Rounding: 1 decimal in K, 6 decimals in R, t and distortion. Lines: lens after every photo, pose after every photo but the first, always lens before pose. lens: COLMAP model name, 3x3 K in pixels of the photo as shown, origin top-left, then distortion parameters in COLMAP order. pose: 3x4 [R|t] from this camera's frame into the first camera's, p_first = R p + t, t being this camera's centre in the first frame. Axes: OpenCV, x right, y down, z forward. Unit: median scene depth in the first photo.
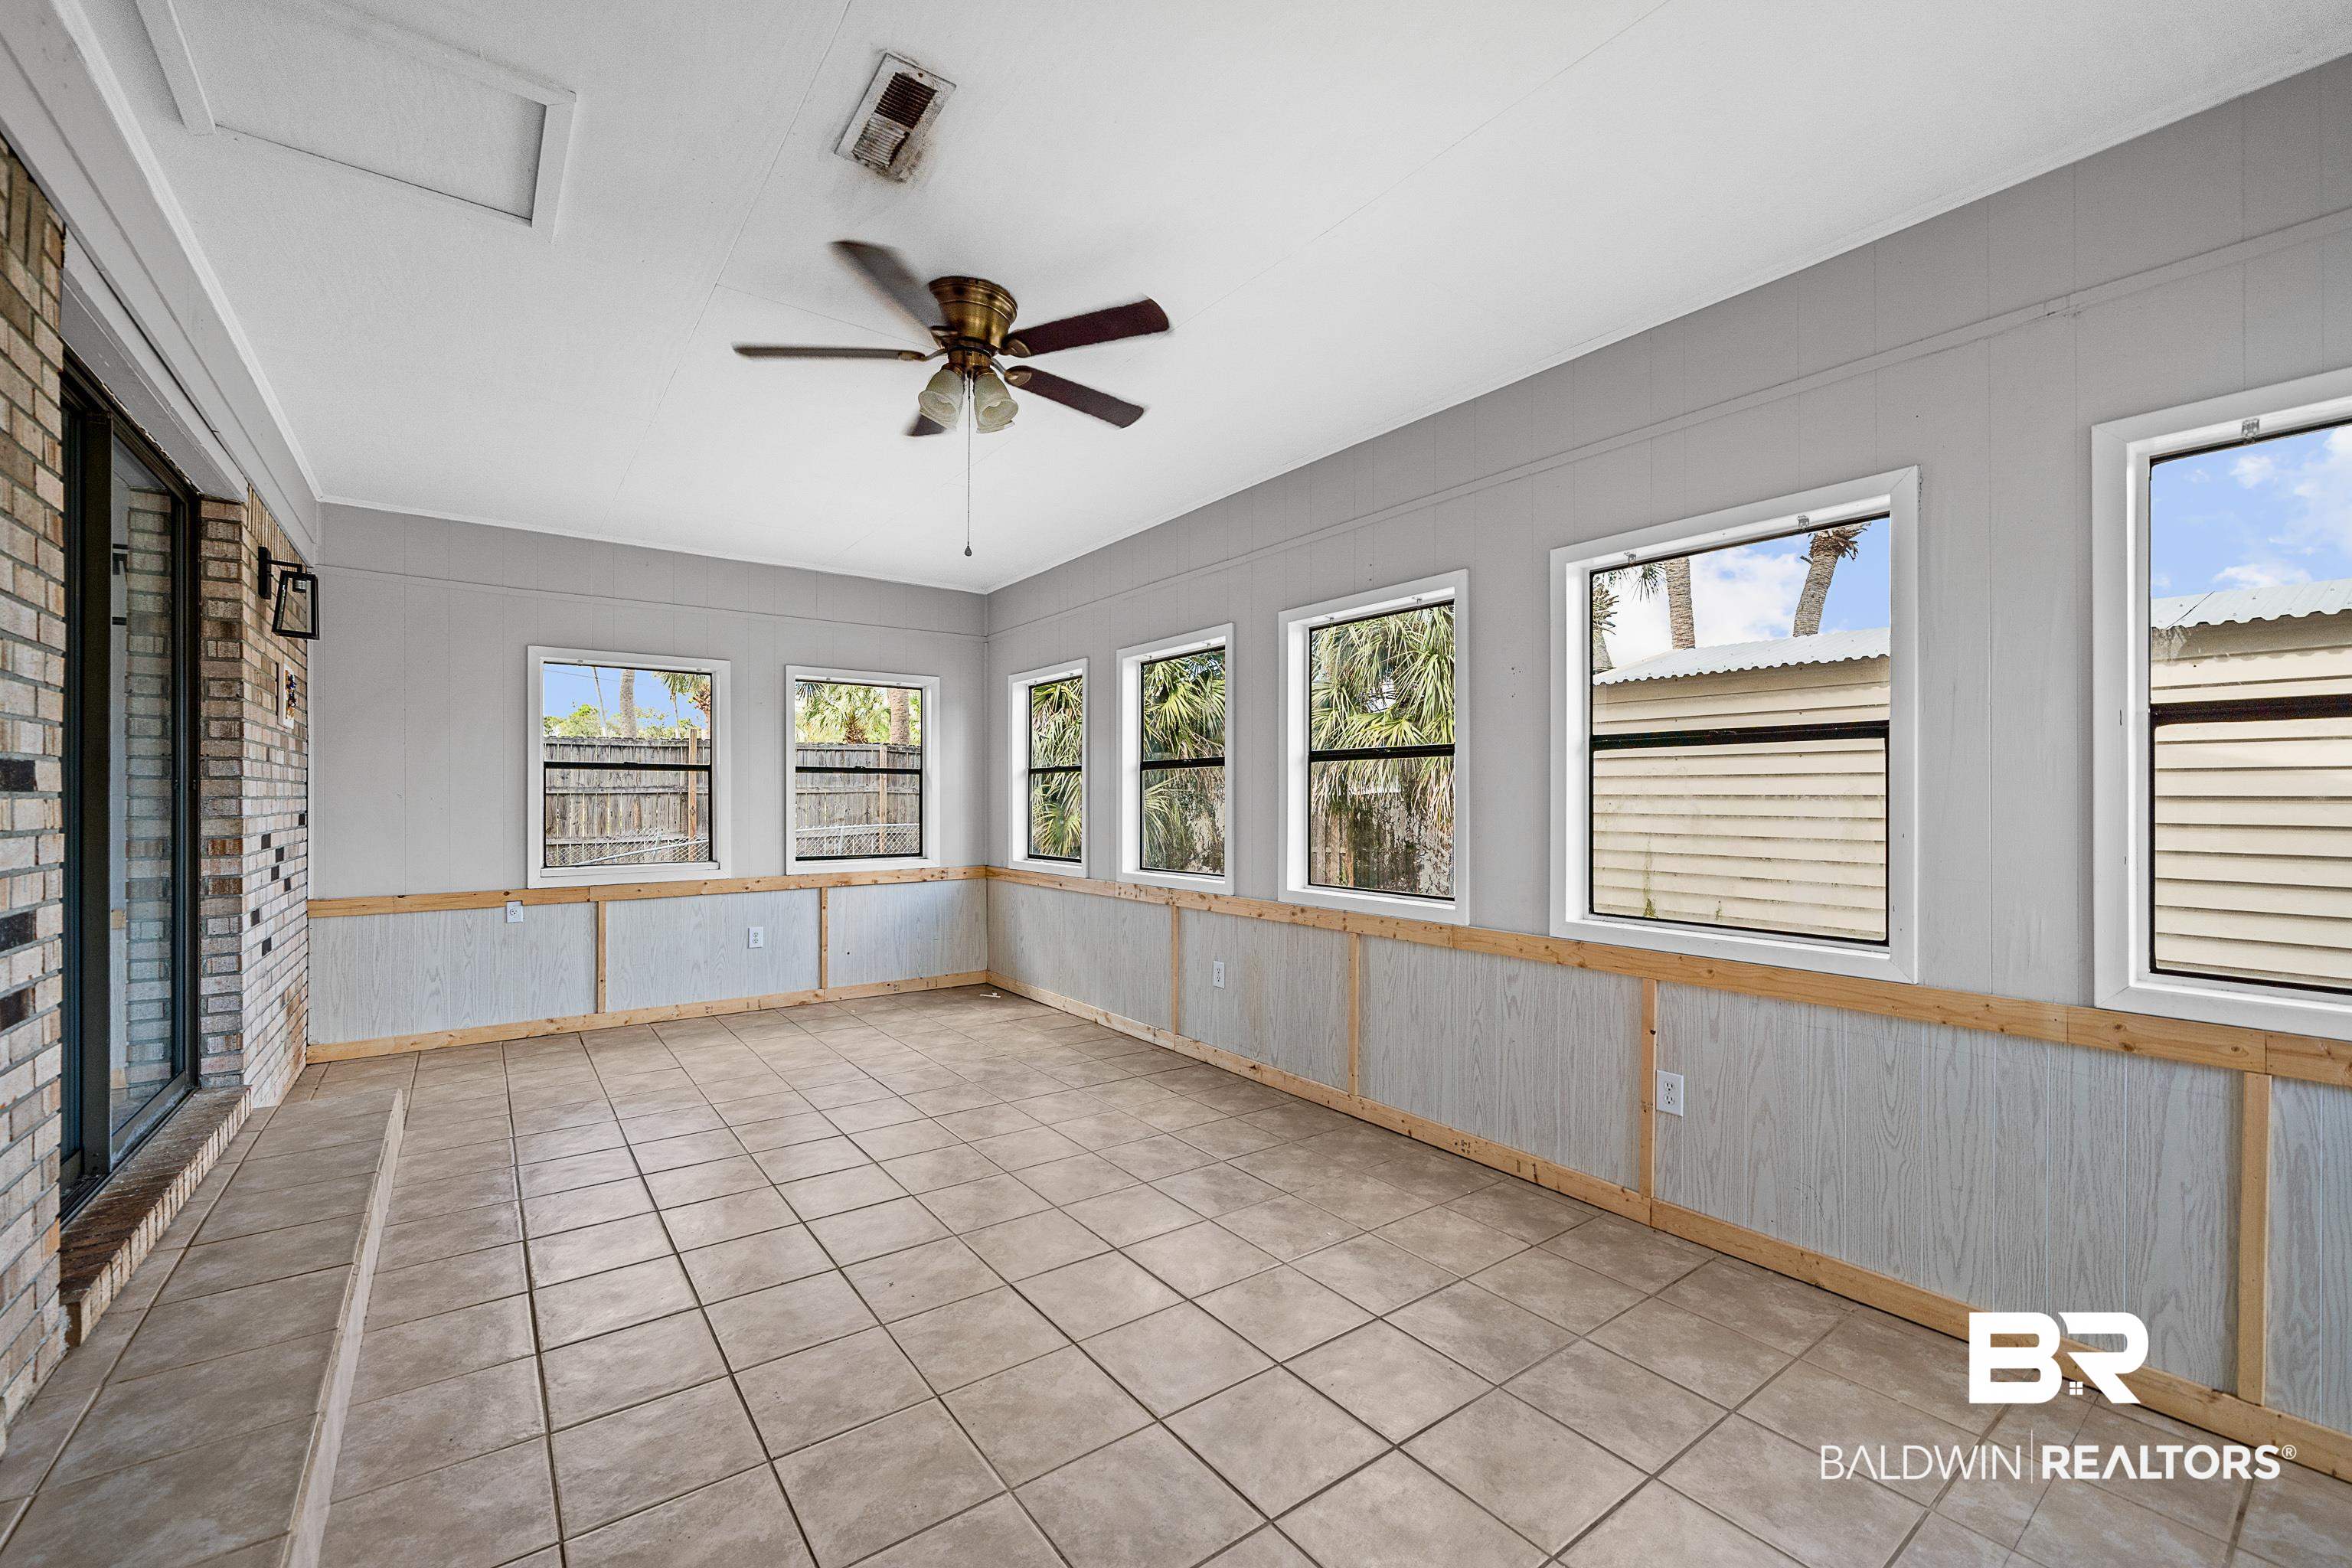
lens RADIAL K [[984.0, 0, 1192.7], [0, 984.0, 797.5], [0, 0, 1]] dist [-0.000410, 0.000304]
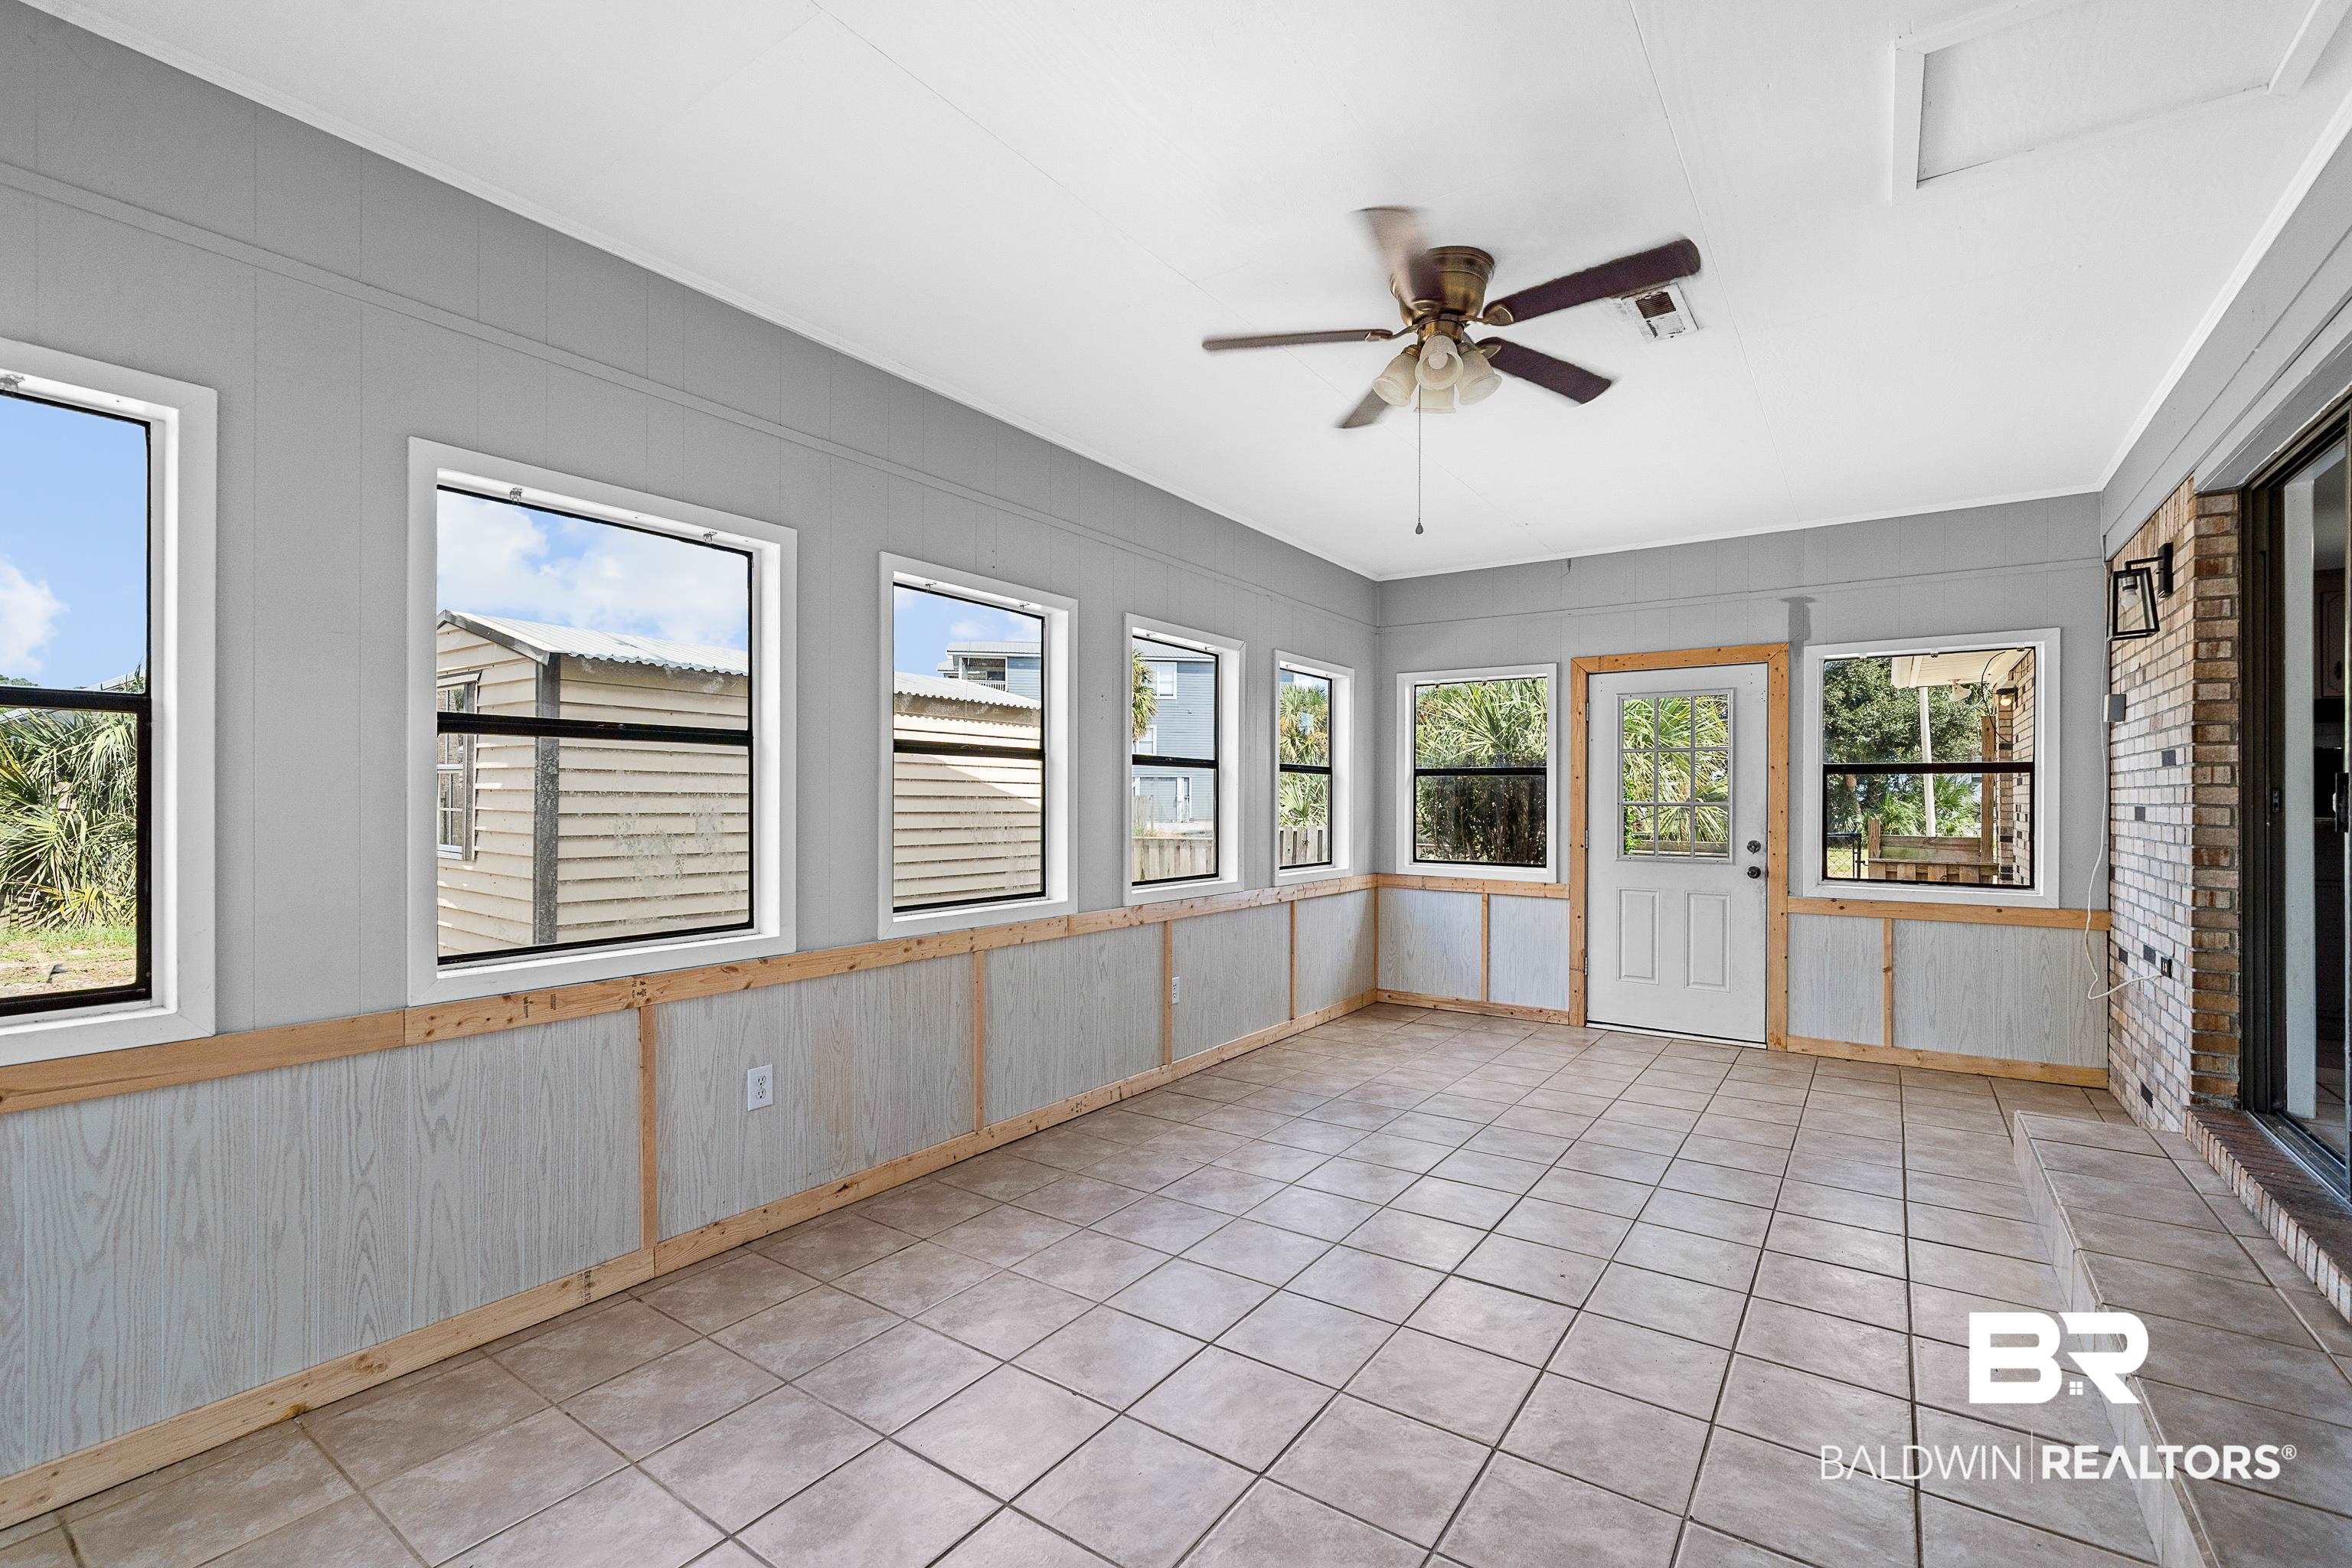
lens RADIAL K [[984.0, 0, 1192.7], [0, 984.0, 797.5], [0, 0, 1]] dist [-0.000410, 0.000304]
pose [[-0.314087, -0.004242, 0.949385, -0.744024], [-0.009978, 0.999950, 0.001167, -0.005744], [-0.949342, -0.009107, -0.314113, 1.084867]]
